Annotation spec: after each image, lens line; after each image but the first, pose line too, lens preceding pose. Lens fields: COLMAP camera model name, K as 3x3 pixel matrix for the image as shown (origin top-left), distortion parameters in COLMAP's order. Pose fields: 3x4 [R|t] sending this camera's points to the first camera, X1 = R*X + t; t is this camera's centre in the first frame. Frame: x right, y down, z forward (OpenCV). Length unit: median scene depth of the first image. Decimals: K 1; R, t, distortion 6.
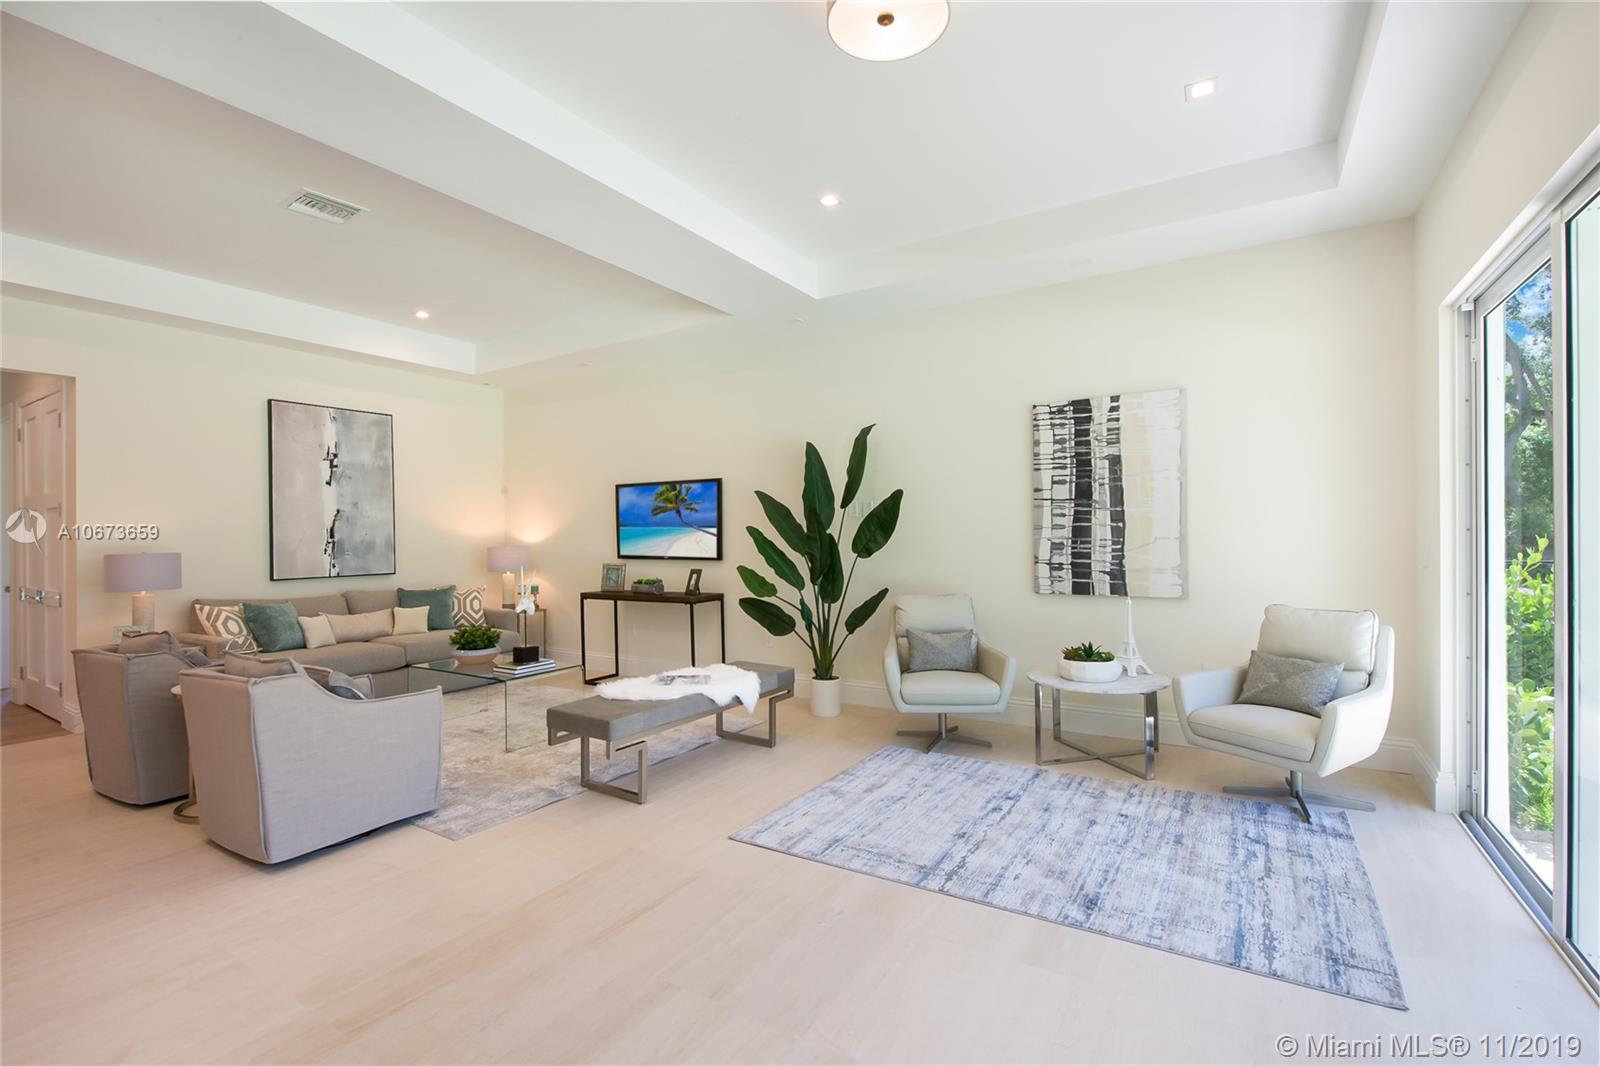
lens RADIAL K [[733.9, 0, 798.3], [0, 733.9, 544.1], [0, 0, 1]] dist [-0.004406, -0.002725]
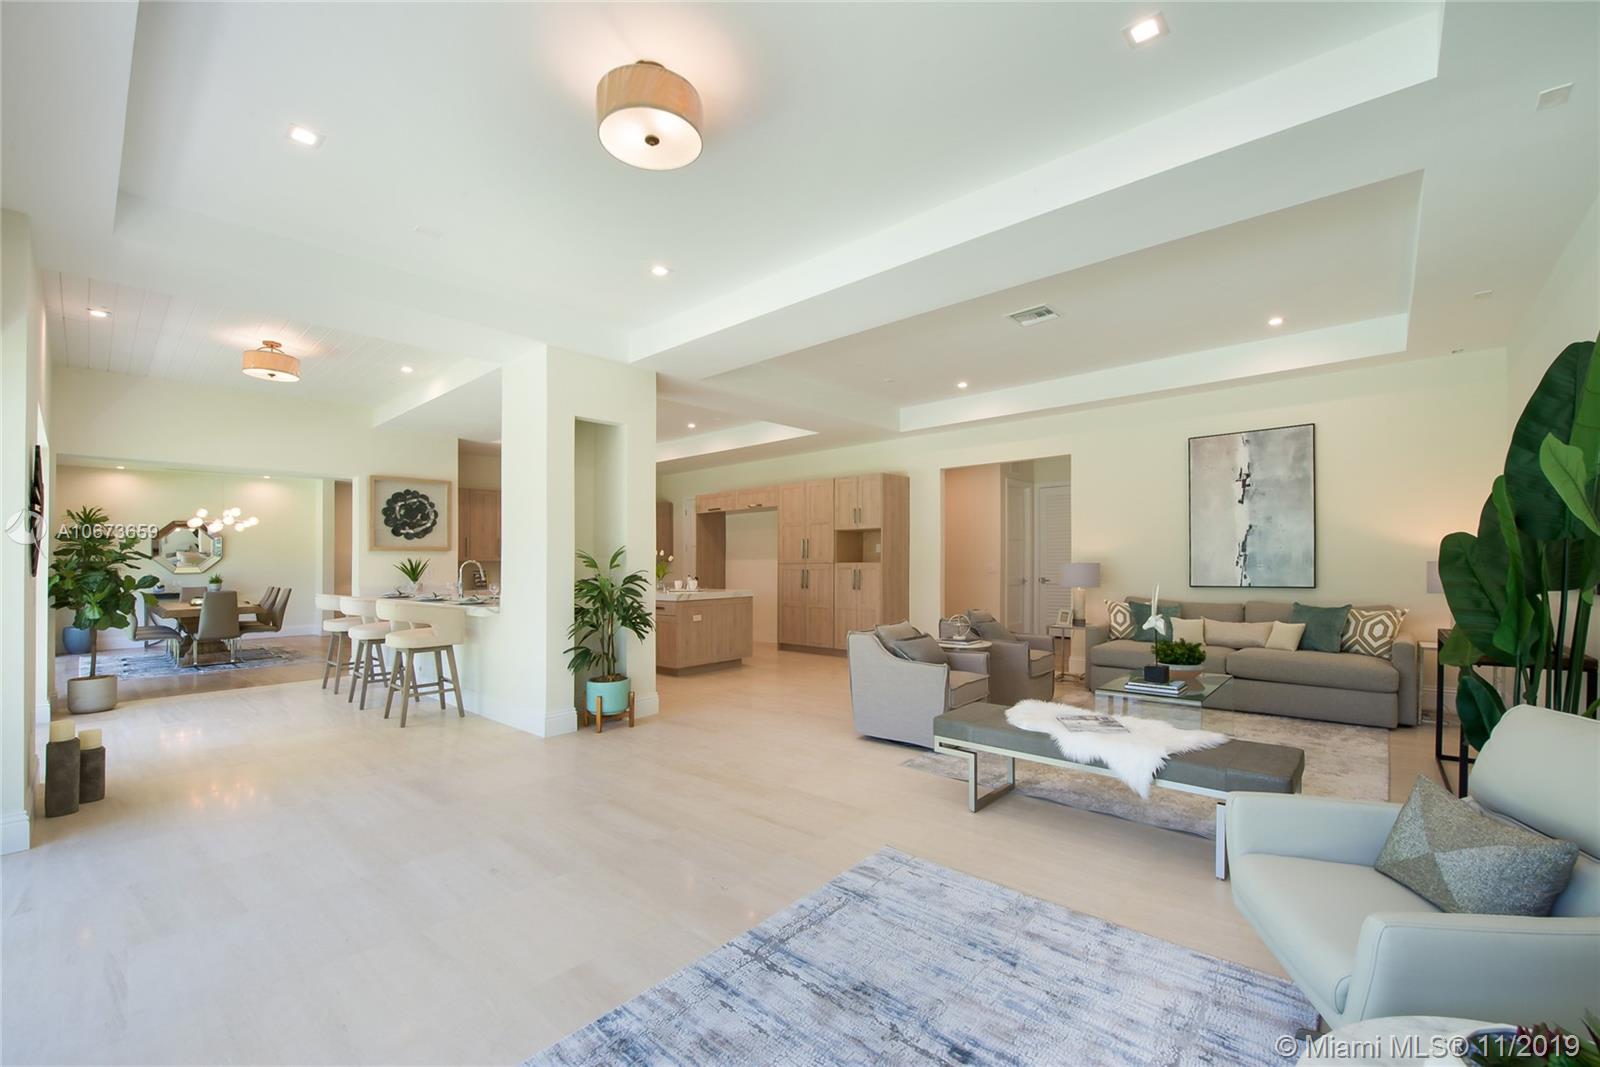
lens RADIAL K [[637.8, 0, 813.3], [0, 637.8, 563.4], [0, 0, 1]] dist [-0.009797, 0.000007]
pose [[-0.155943, 0.018755, -0.987588, 0.556009], [0.005951, 0.999819, 0.018048, -0.015908], [0.987748, -0.003062, -0.156027, 0.707772]]
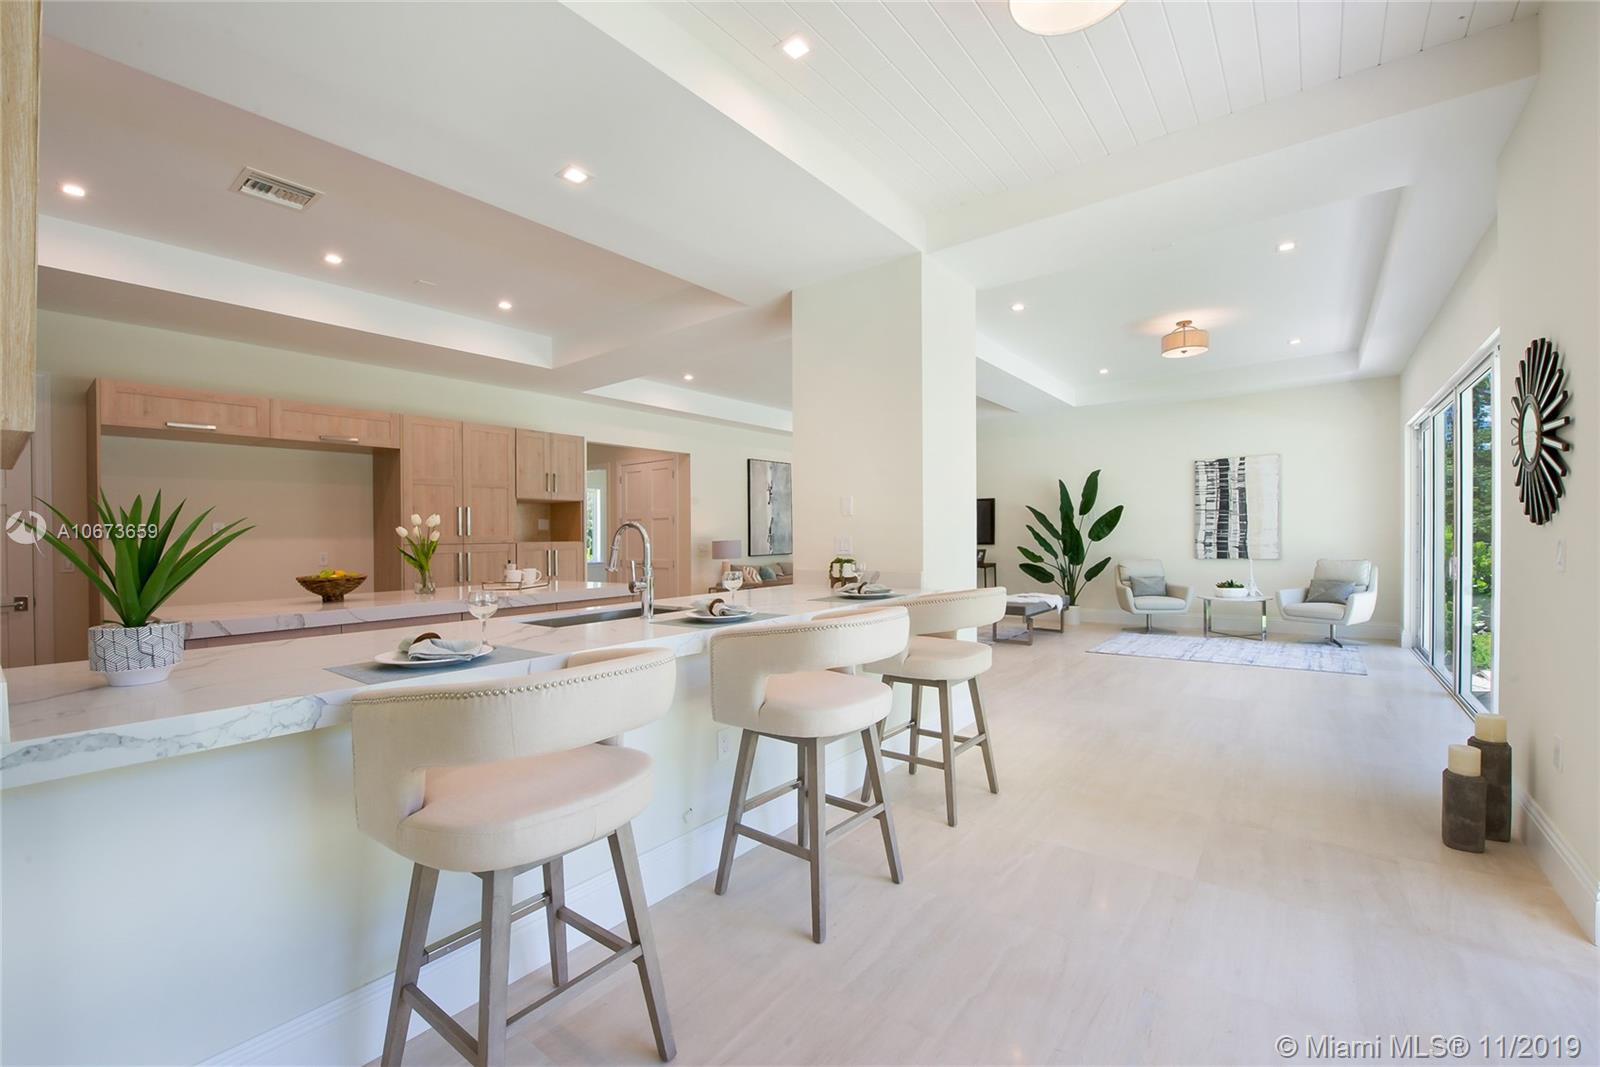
lens RADIAL K [[665.7, 0, 802.0], [0, 665.7, 556.1], [0, 0, 1]] dist [-0.007998, 0.000391]
pose [[0.993936, -0.003539, -0.109899, -0.524168], [0.005884, 0.999762, 0.021022, 0.018381], [0.109799, -0.021541, 0.993720, -0.866732]]
